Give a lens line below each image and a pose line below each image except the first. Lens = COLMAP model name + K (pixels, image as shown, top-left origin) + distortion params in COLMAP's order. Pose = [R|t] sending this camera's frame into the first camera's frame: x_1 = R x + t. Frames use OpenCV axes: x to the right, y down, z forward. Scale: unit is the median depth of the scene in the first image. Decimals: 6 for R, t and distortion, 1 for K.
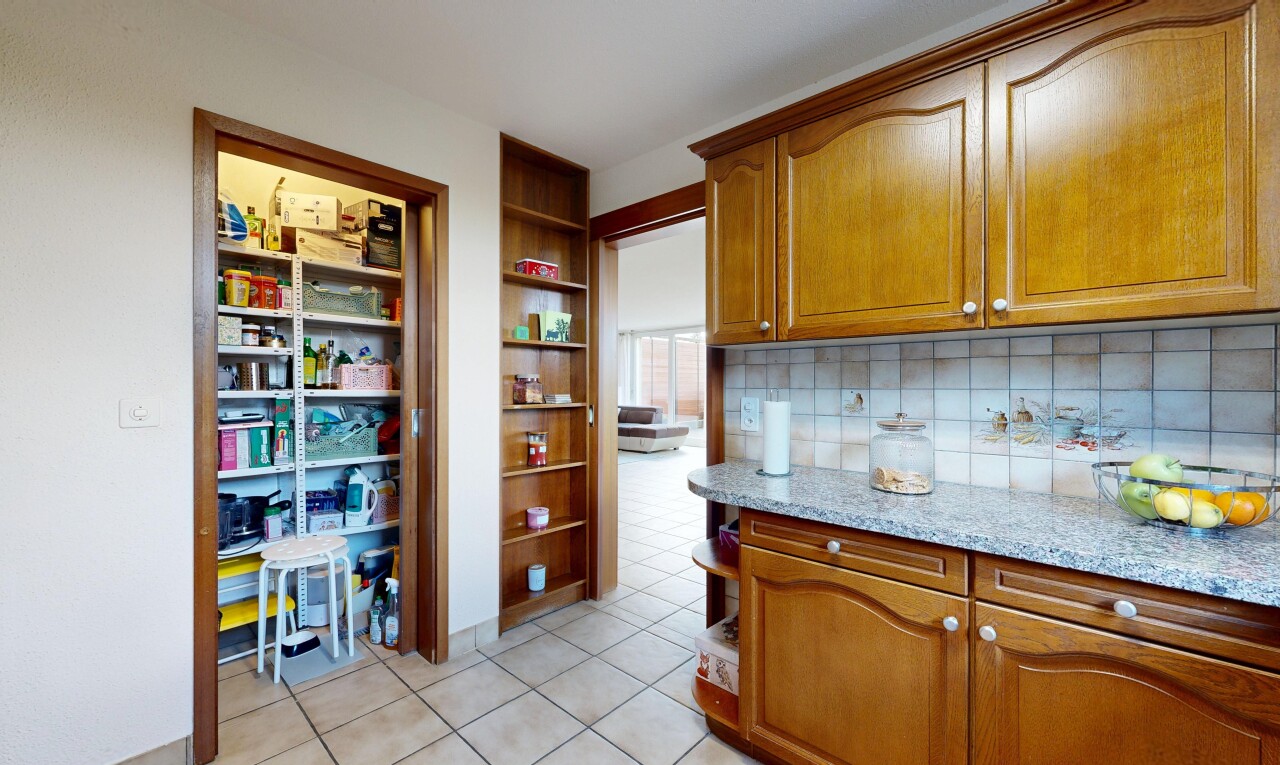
lens RADIAL K [[500.0, 0, 641.1], [0, 500.0, 383.6], [0, 0, 1]] dist [0.000922, 0.000160]
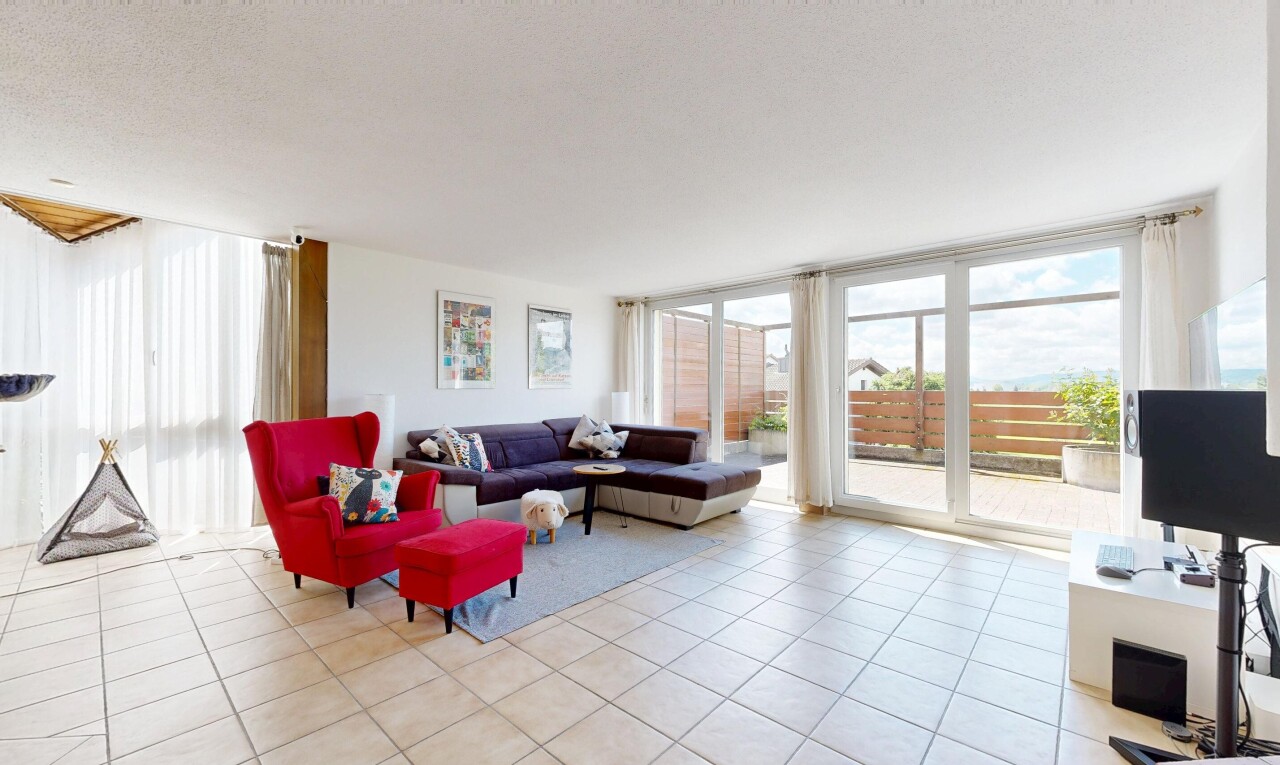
lens RADIAL K [[500.0, 0, 638.6], [0, 500.0, 386.3], [0, 0, 1]] dist [0.000922, 0.000160]
pose [[0.999982, 0.005170, 0.002963, -0.032688], [-0.005154, 0.999973, -0.005221, 0.002830], [-0.002990, 0.005206, 0.999982, 0.450125]]
